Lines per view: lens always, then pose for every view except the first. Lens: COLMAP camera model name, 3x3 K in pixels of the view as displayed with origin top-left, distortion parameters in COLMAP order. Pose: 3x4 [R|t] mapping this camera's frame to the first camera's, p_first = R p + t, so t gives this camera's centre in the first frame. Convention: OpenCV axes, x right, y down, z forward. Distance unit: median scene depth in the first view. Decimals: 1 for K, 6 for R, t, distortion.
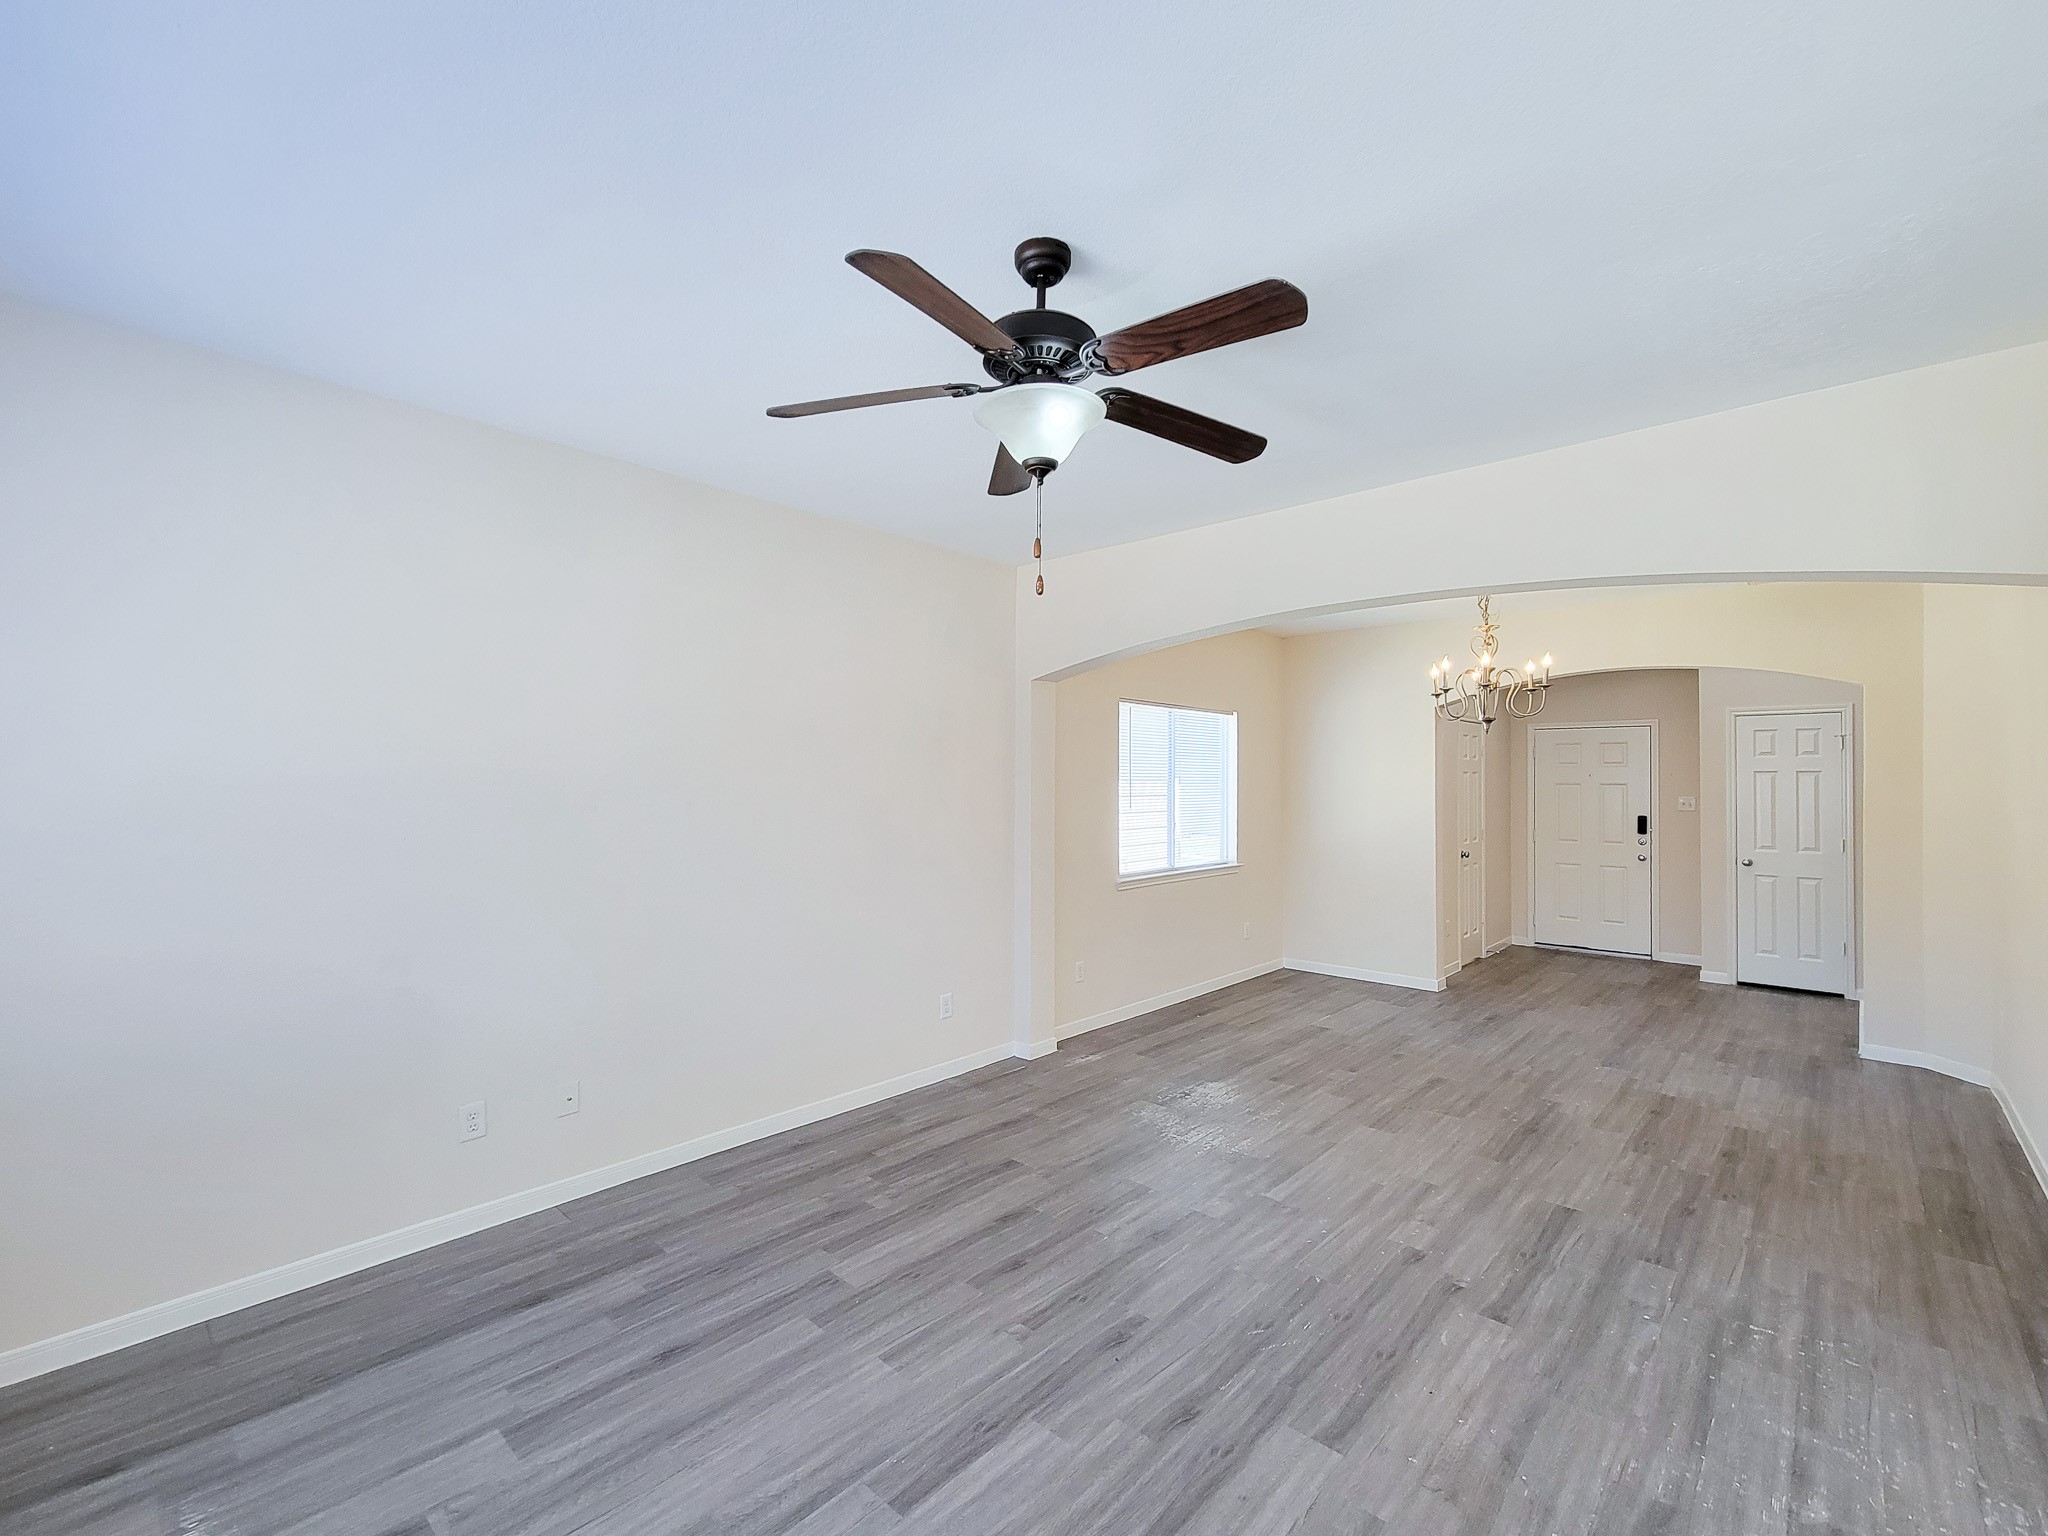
lens RADIAL K [[881.4, 0, 1029.6], [0, 881.4, 782.1], [0, 0, 1]] dist [0.001613, -0.000461]
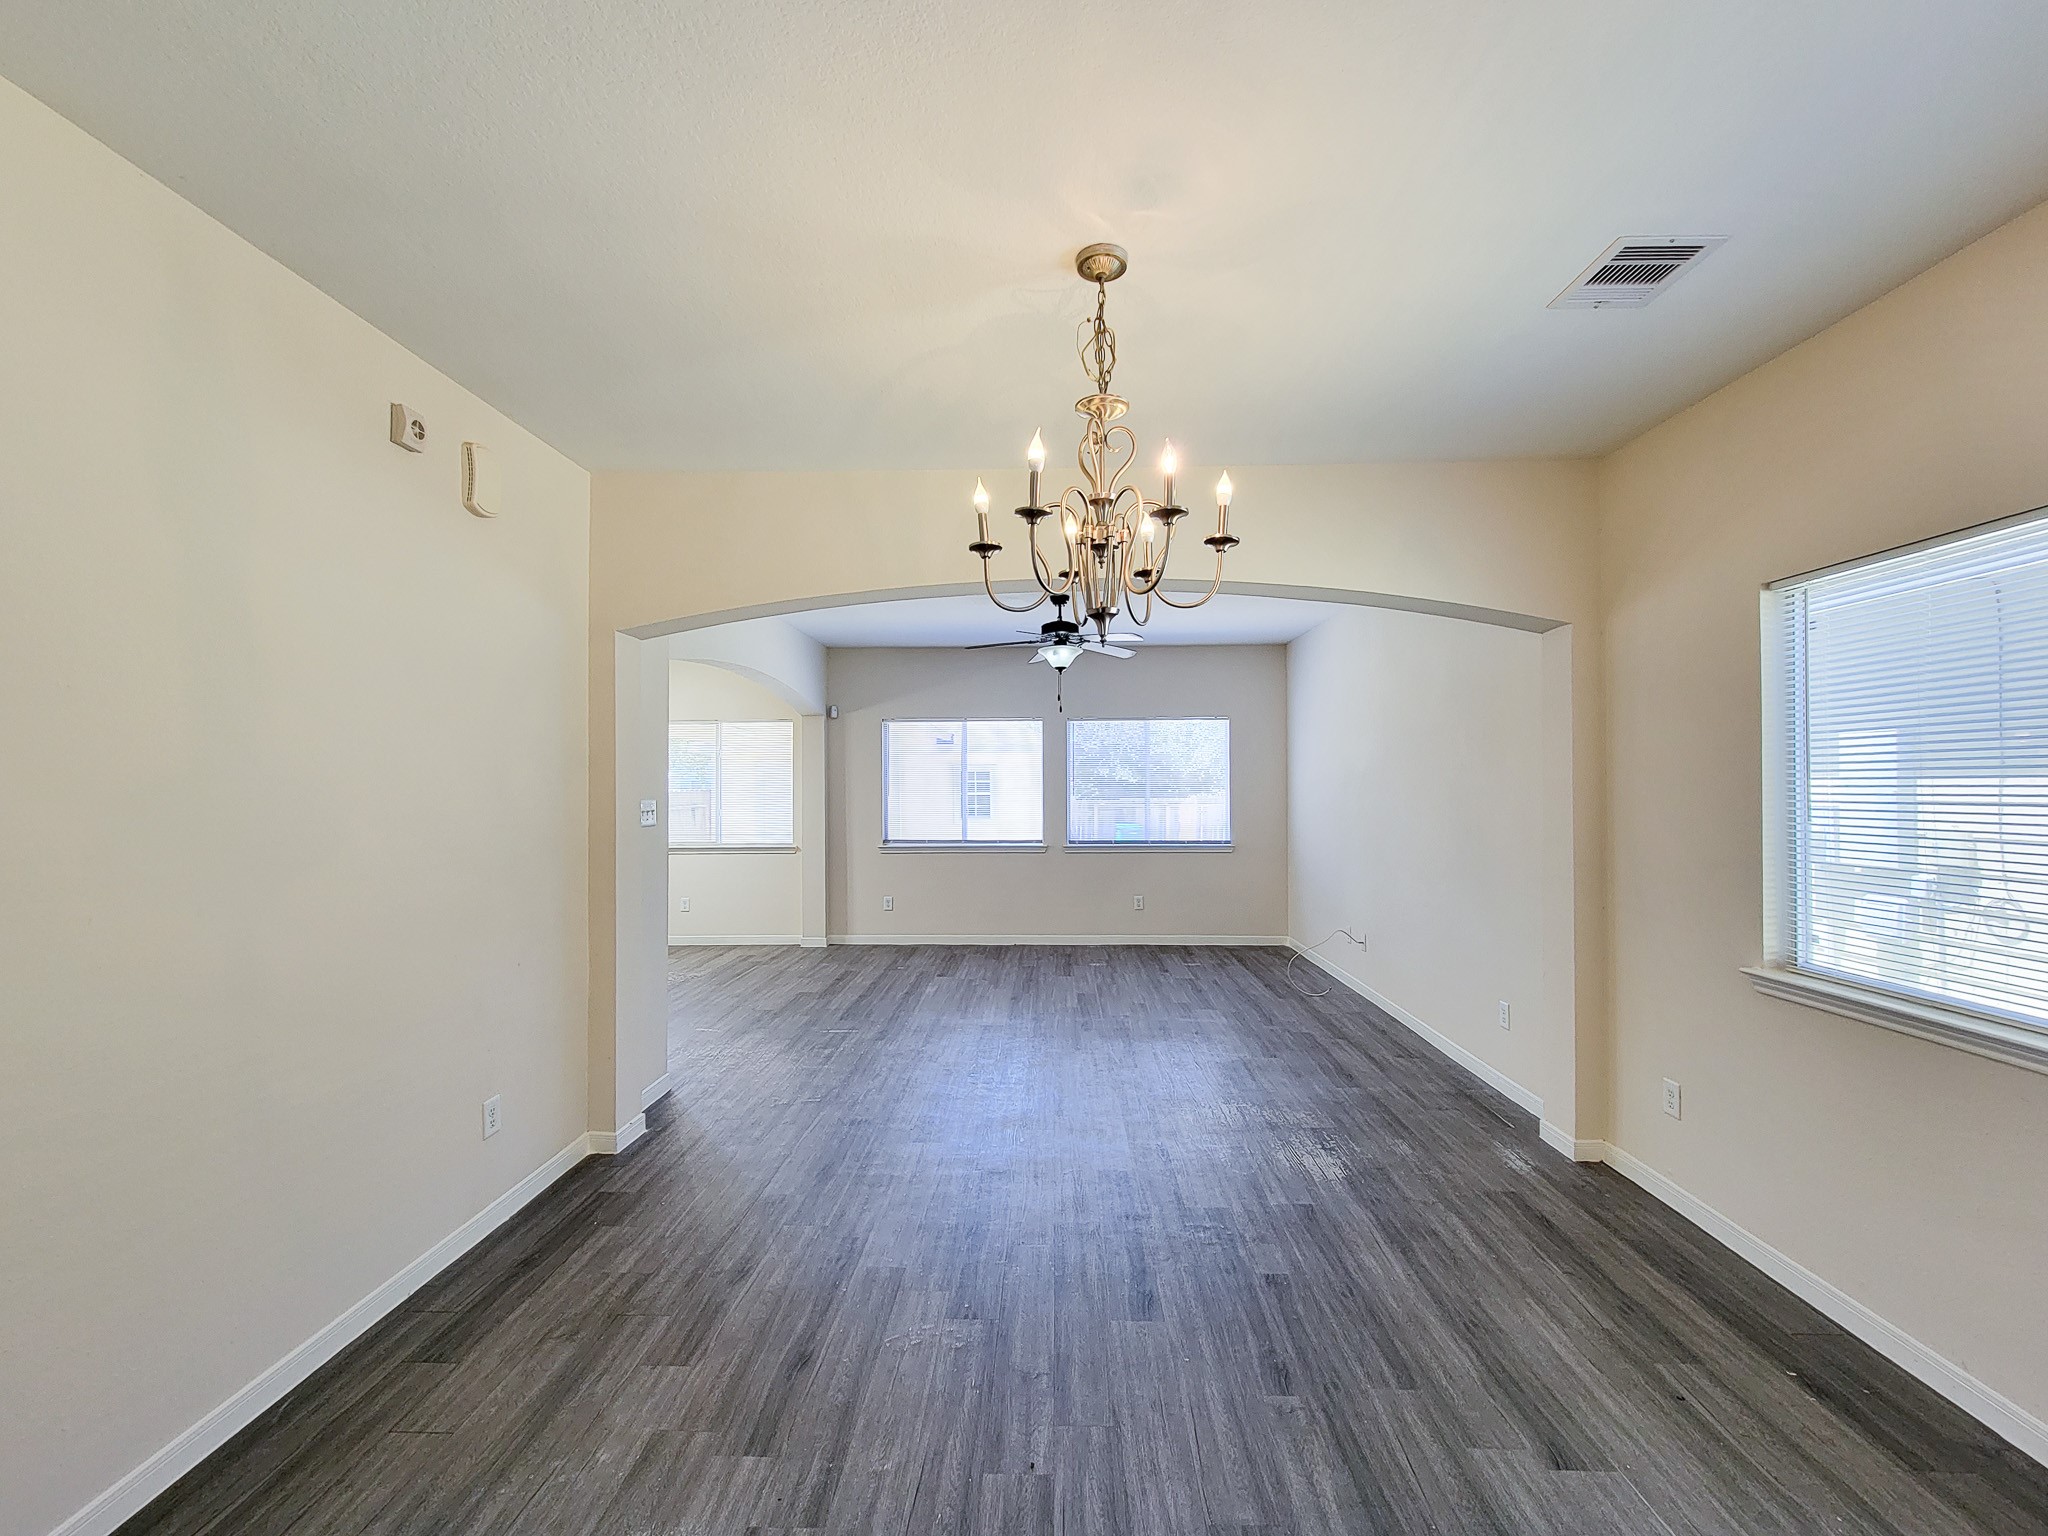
lens RADIAL K [[830.8, 0, 1048.5], [0, 830.8, 780.8], [0, 0, 1]] dist [0.001073, 0.000031]
pose [[-0.736302, -0.005328, -0.676632, 1.197149], [-0.000735, 0.999975, -0.007074, 0.025047], [0.676652, -0.004711, -0.736288, 1.874480]]
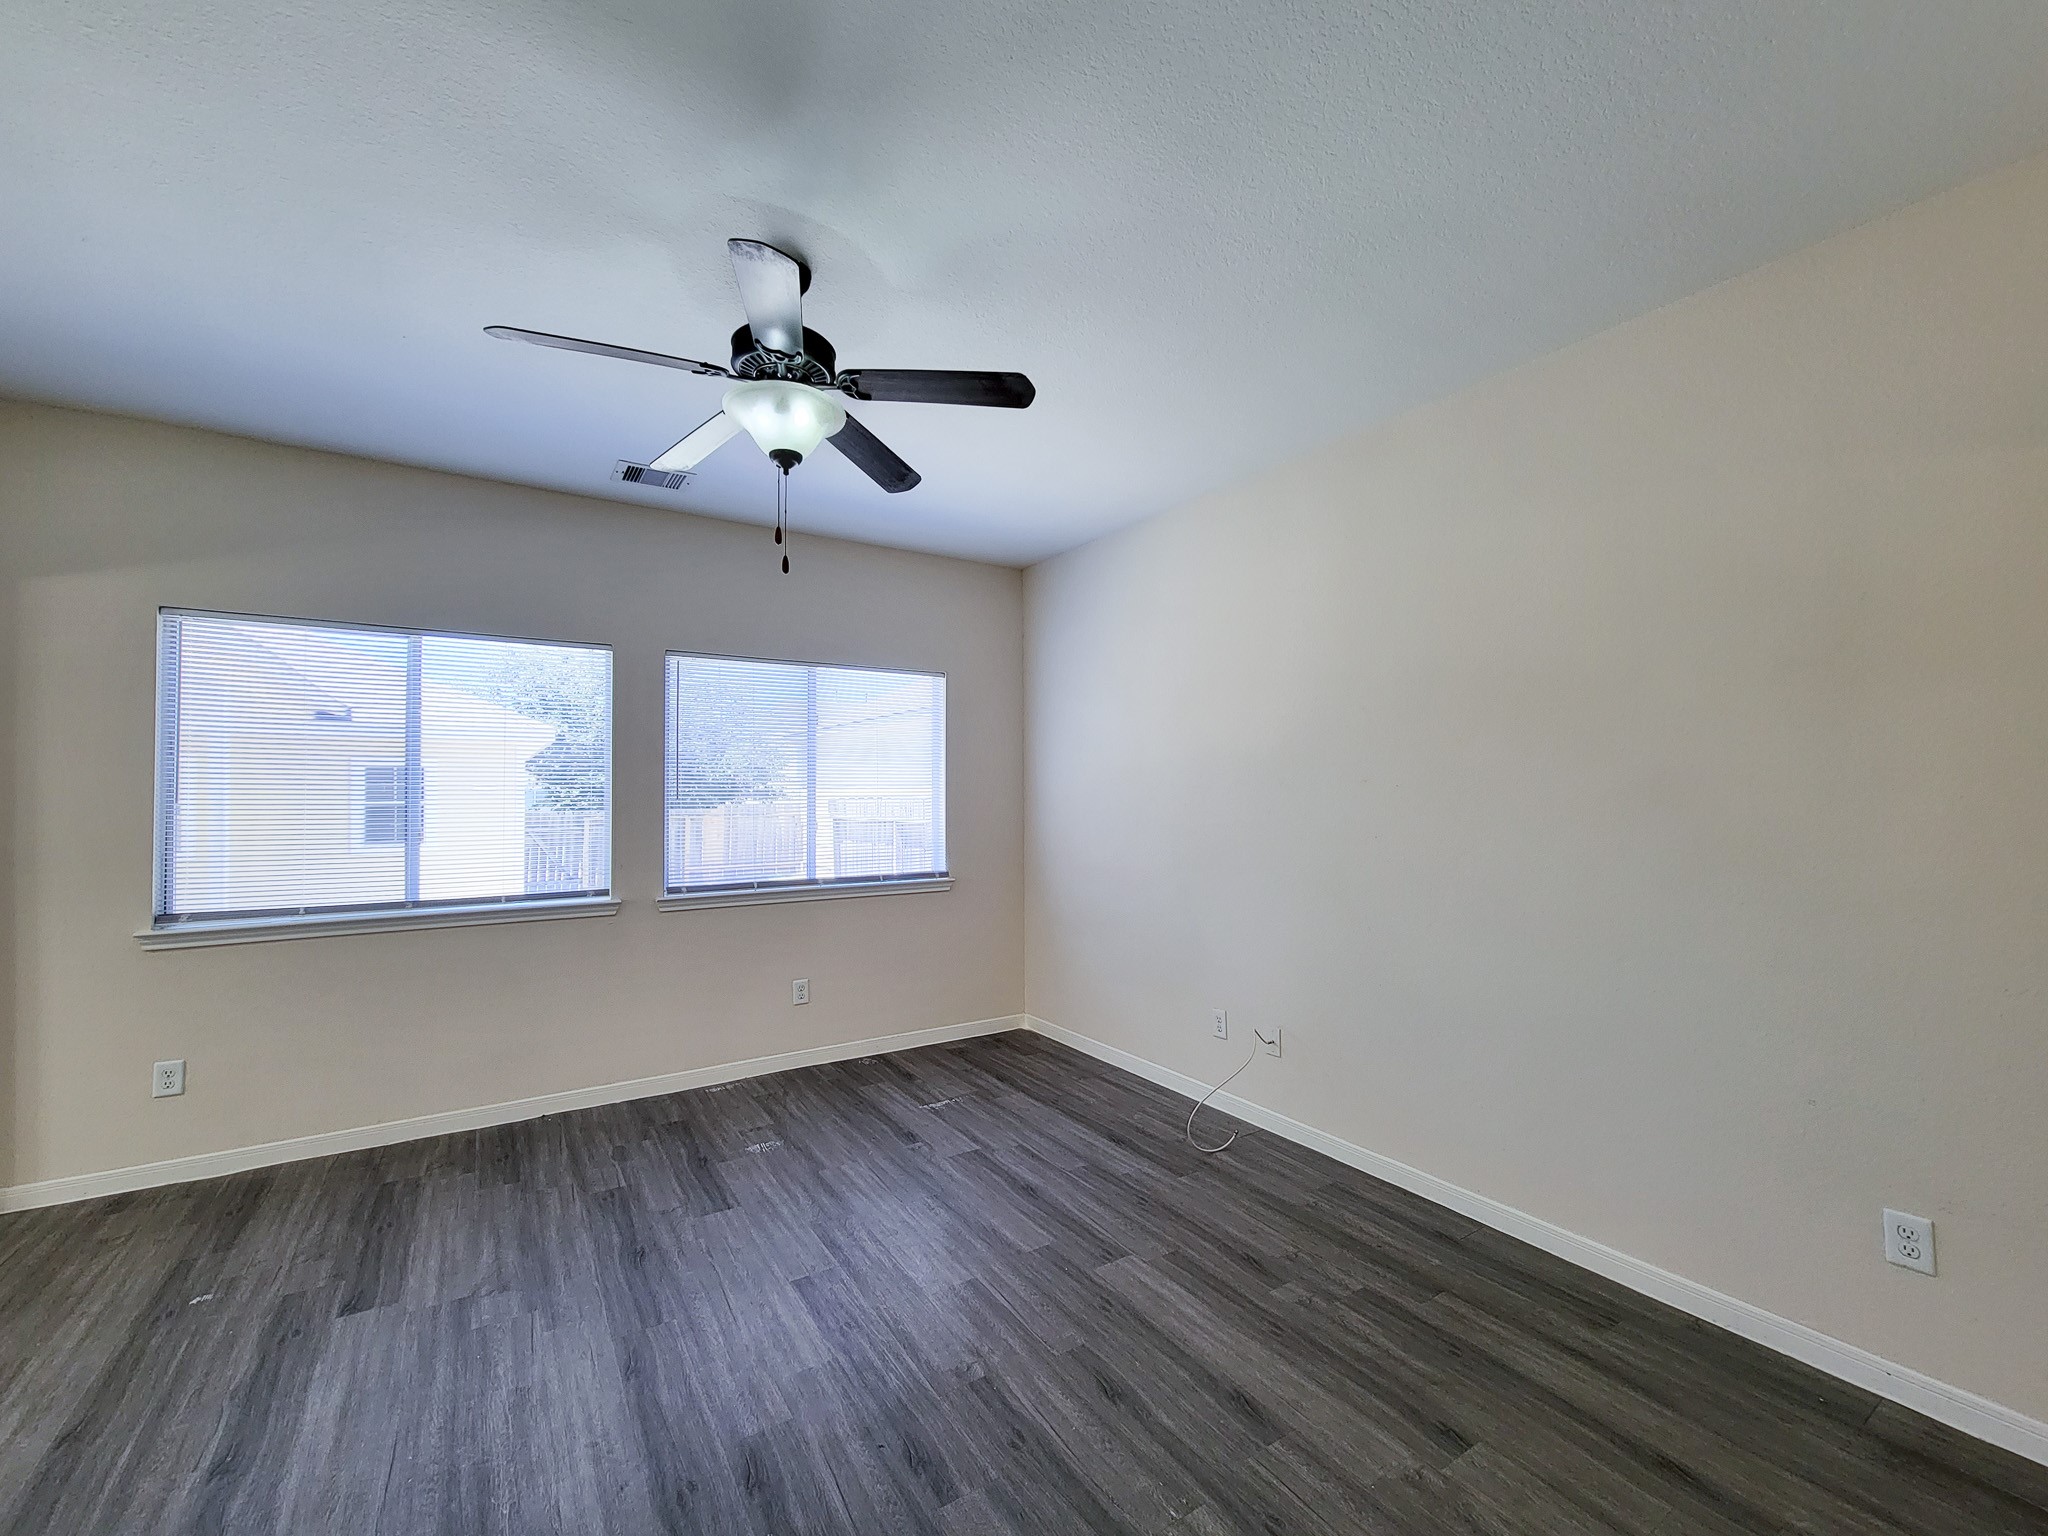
lens RADIAL K [[828.5, 0, 1022.9], [0, 828.5, 773.0], [0, 0, 1]] dist [0.003152, -0.000352]
pose [[-0.244167, -0.027532, -0.969342, 0.596758], [0.001964, 0.999581, -0.028886, 0.047253], [0.969731, -0.008956, -0.244011, 0.960616]]
